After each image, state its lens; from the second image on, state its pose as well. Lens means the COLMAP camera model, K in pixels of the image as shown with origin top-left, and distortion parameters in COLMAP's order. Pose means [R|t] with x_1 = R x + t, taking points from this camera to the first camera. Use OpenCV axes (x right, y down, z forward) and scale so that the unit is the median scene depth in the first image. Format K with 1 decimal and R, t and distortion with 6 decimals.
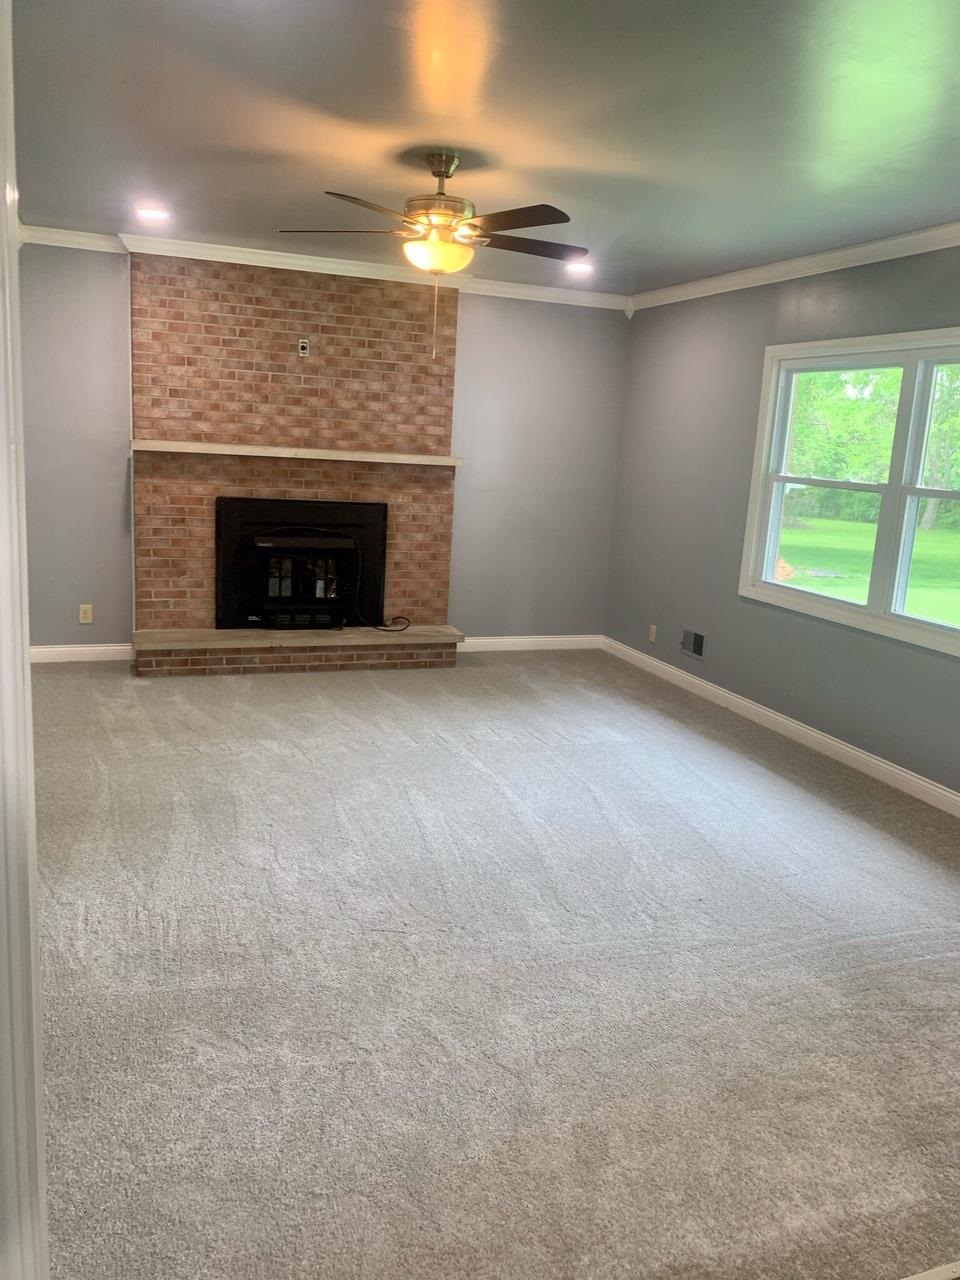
lens RADIAL K [[978.7, 0, 502.6], [0, 978.7, 619.4], [0, 0, 1]] dist [0.013373, -0.012777]
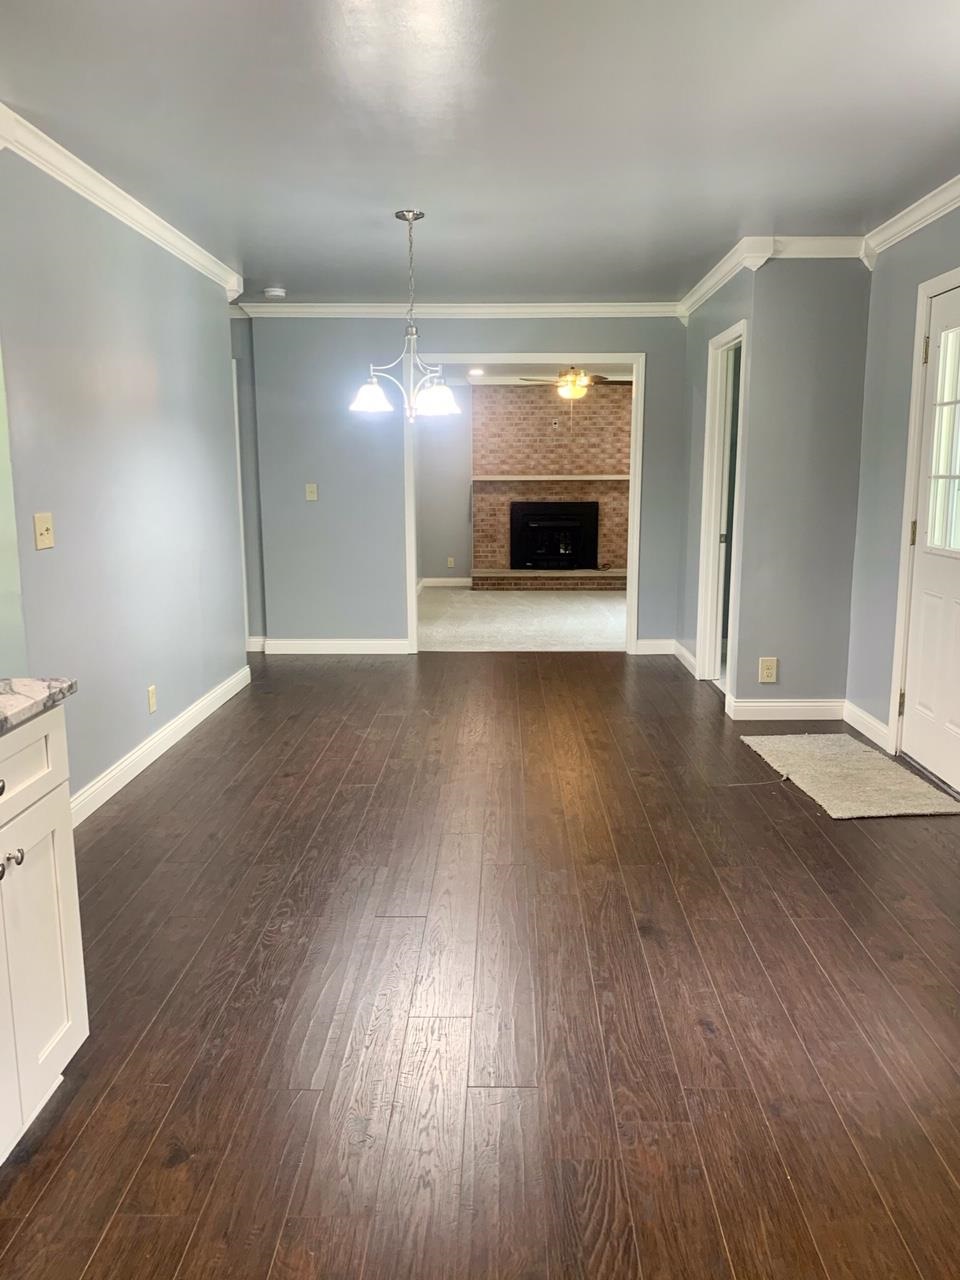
lens RADIAL K [[978.7, 0, 479.8], [0, 978.7, 643.7], [0, 0, 1]] dist [0.013373, -0.012777]
pose [[0.919609, 0.008116, -0.392751, 0.423511], [-0.014223, 0.999819, -0.012643, 0.184495], [0.392578, 0.017213, 0.919558, -0.829286]]
